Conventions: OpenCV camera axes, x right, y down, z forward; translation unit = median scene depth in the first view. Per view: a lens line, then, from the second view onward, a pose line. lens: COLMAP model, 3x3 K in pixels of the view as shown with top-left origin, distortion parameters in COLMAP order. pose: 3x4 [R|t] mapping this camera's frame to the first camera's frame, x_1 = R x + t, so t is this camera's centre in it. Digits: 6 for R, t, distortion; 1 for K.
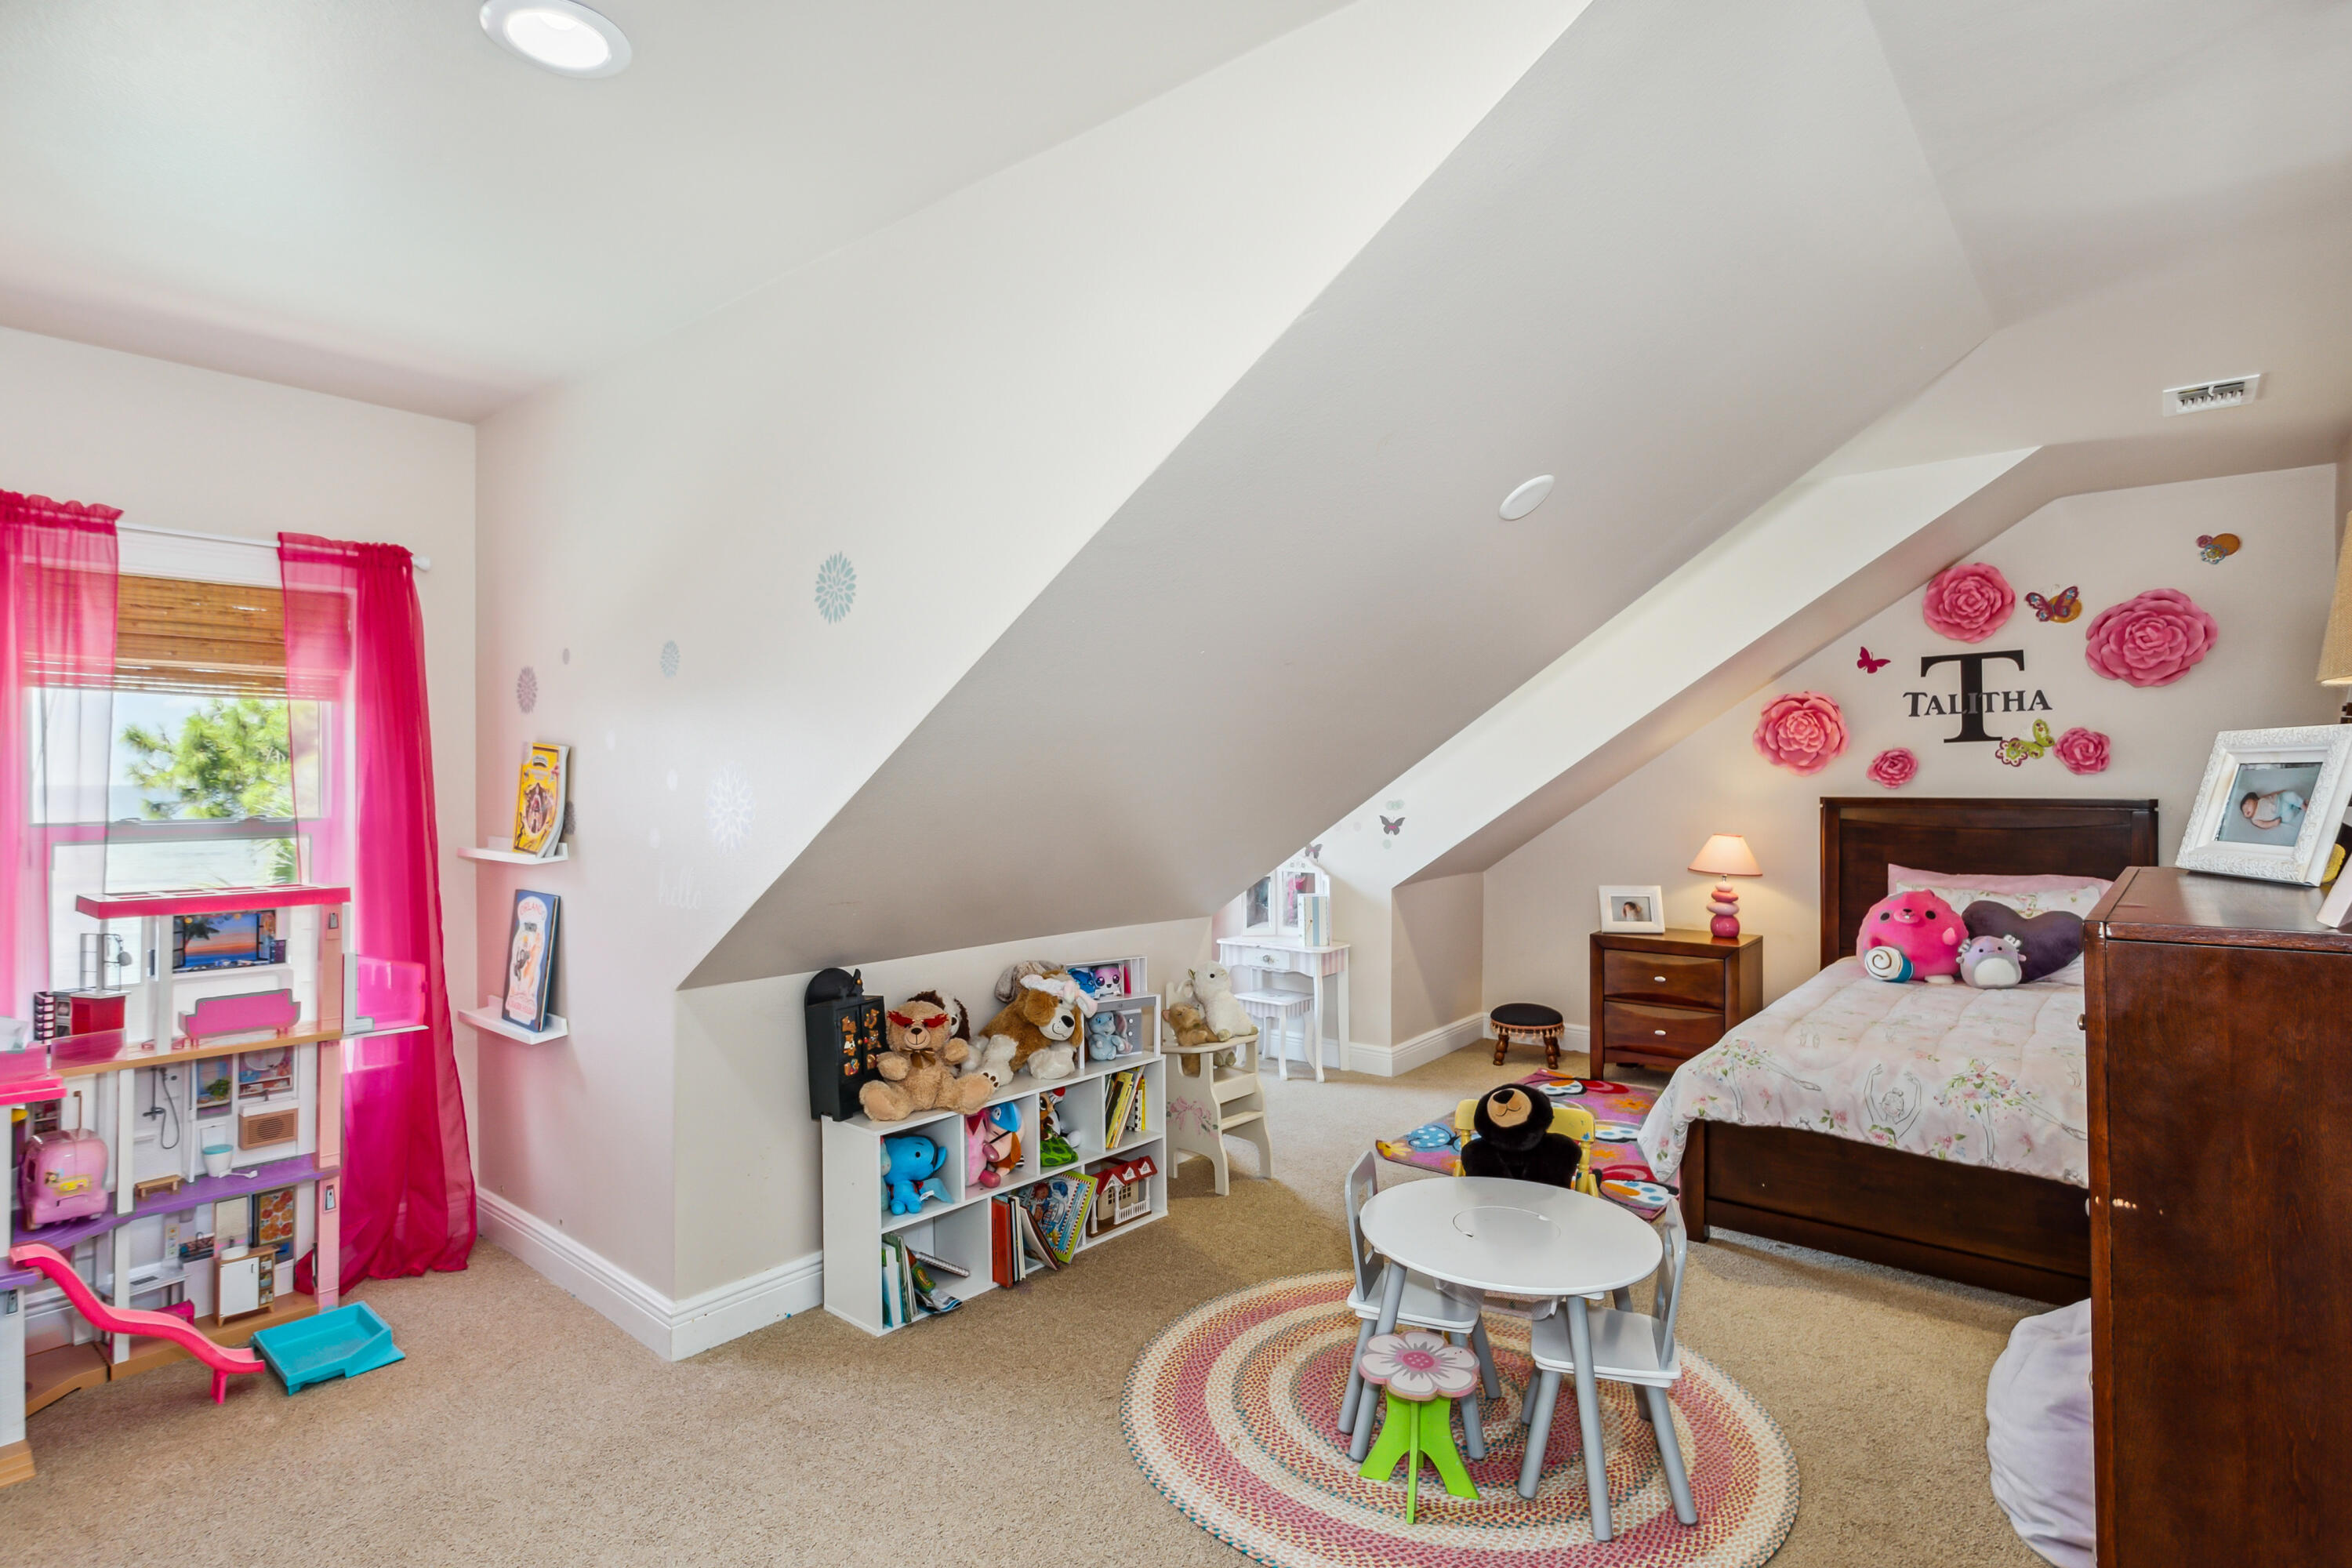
lens RADIAL K [[1157.5, 0, 1175.9], [0, 1157.5, 779.6], [0, 0, 1]] dist [-0.013103, 0.003680]
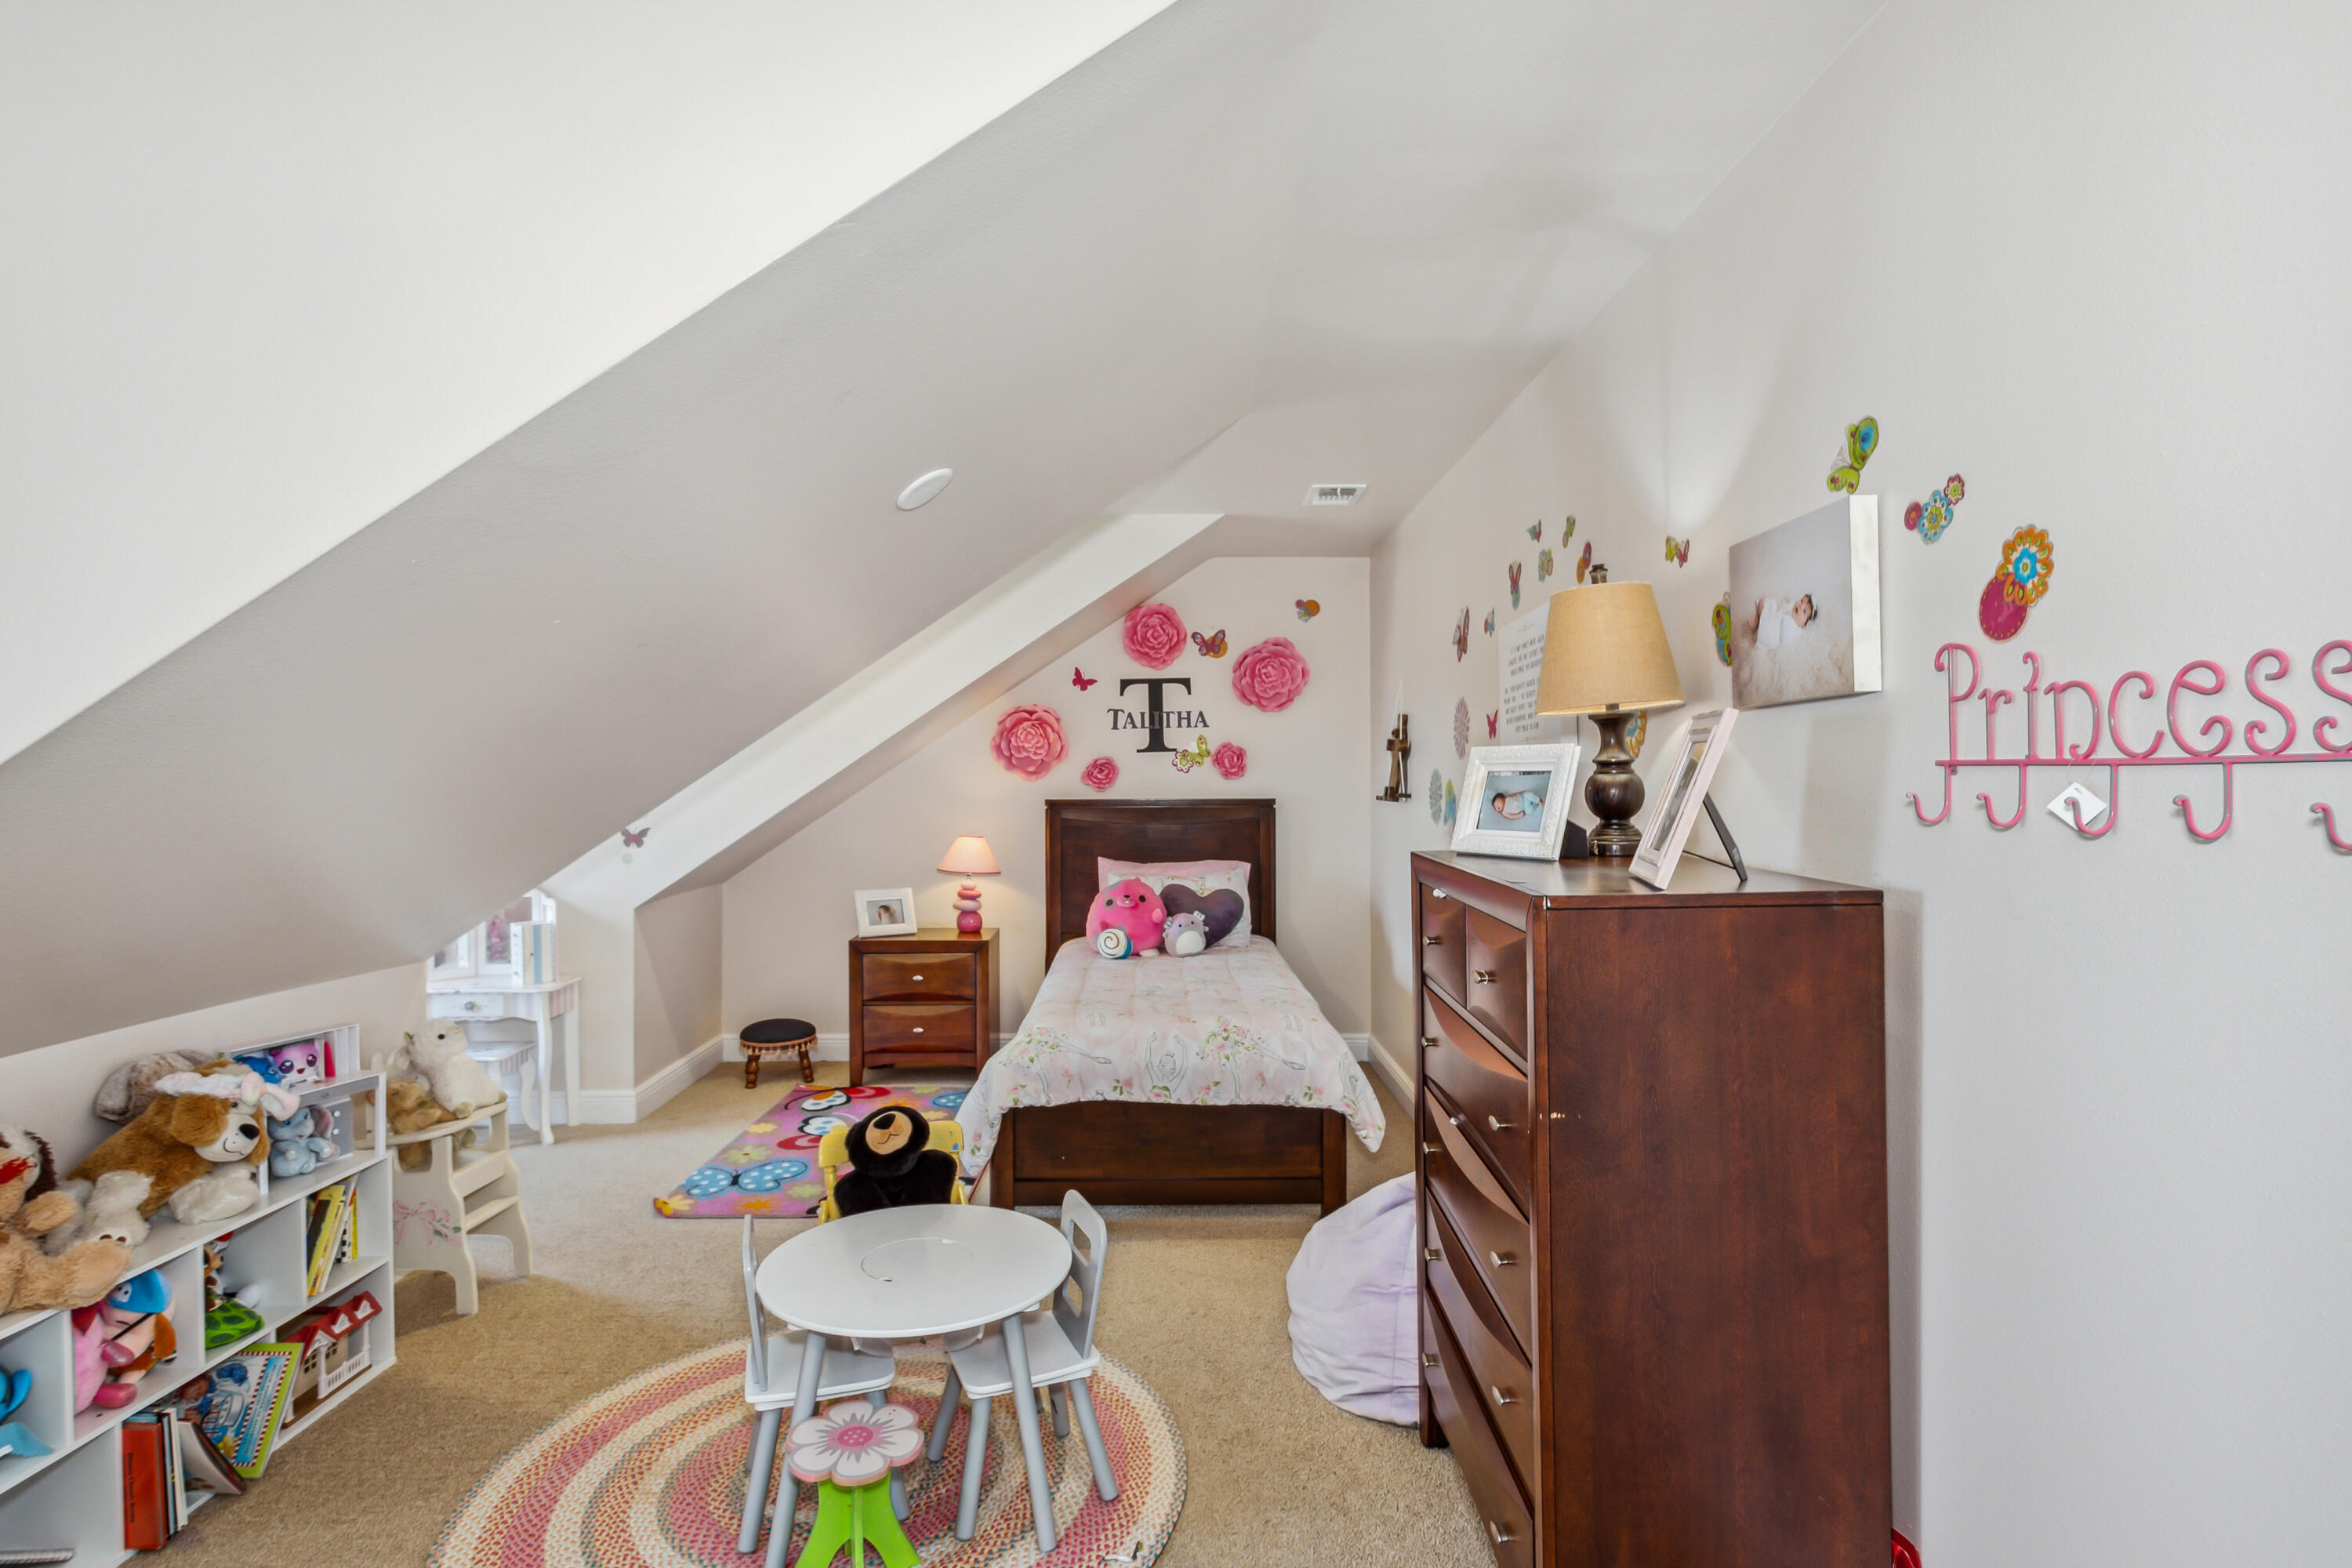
lens RADIAL K [[1157.5, 0, 1178.2], [0, 1157.5, 784.0], [0, 0, 1]] dist [-0.013103, 0.003680]
pose [[0.759269, -0.001977, 0.650774, -0.108286], [0.002062, 0.999998, 0.000633, -0.000435], [-0.650774, 0.000861, 0.759271, 0.097870]]
